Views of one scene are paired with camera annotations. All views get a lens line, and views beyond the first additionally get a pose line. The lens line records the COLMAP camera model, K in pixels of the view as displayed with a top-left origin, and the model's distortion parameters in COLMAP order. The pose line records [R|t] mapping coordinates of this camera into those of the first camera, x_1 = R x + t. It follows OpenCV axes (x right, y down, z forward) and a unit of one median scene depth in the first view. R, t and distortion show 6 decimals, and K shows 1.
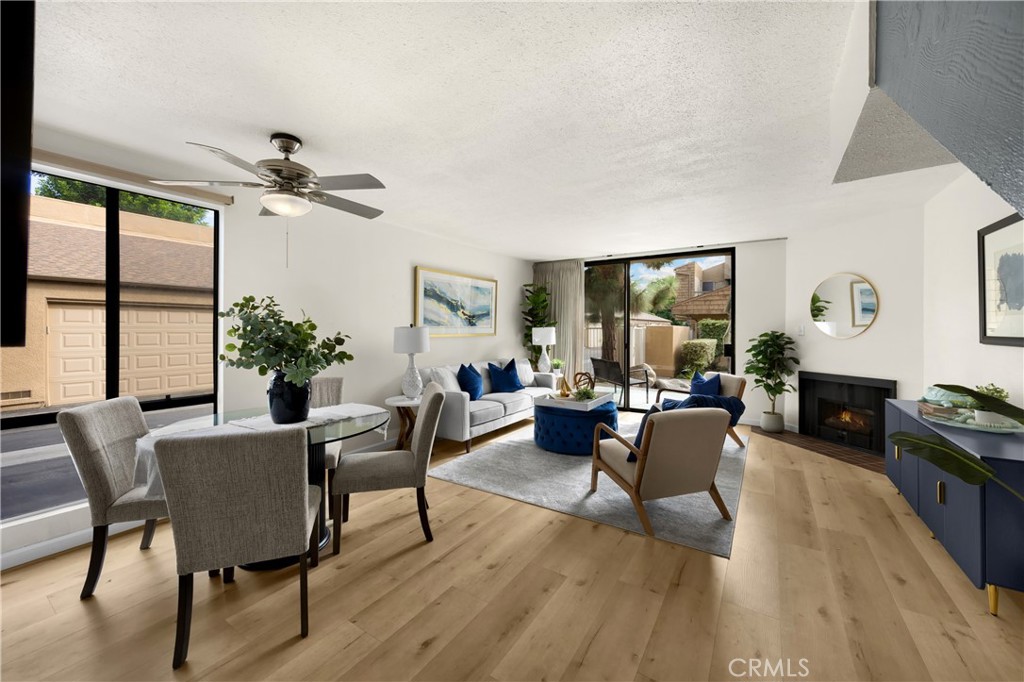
lens RADIAL K [[399.9, 0, 512.3], [0, 399.9, 327.8], [0, 0, 1]] dist [0.000021, 0.000315]
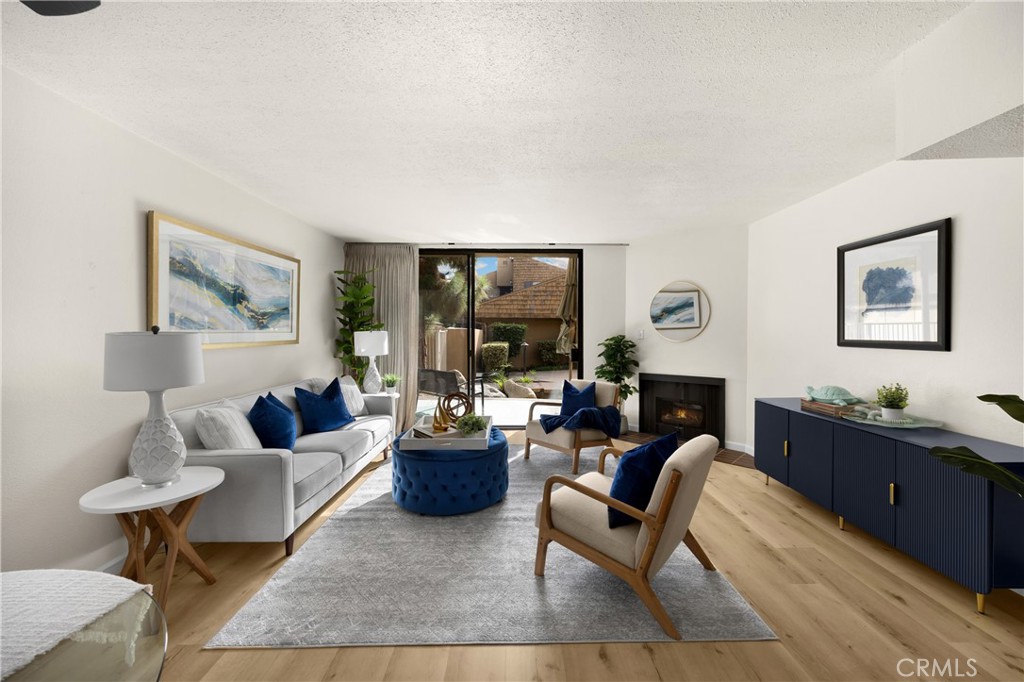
lens RADIAL K [[399.9, 0, 515.8], [0, 399.9, 336.6], [0, 0, 1]] dist [0.000021, 0.000315]
pose [[0.831304, -0.008803, 0.555748, -0.135161], [0.000196, 0.999879, 0.015545, -0.003551], [-0.555818, -0.012814, 0.831205, 0.312064]]
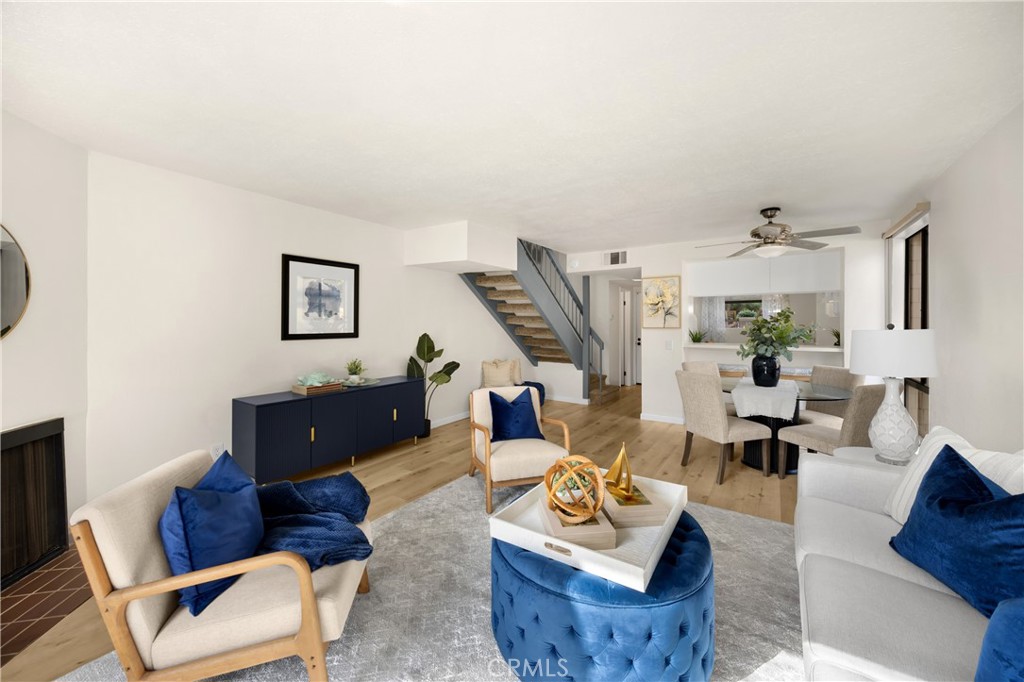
lens RADIAL K [[386.0, 0, 515.9], [0, 386.0, 330.6], [0, 0, 1]] dist [-0.010885, -0.000444]
pose [[-0.999955, -0.001123, 0.009469, 0.216013], [-0.000987, 0.999897, 0.014293, -0.006049], [-0.009484, 0.014283, -0.999853, 1.272279]]
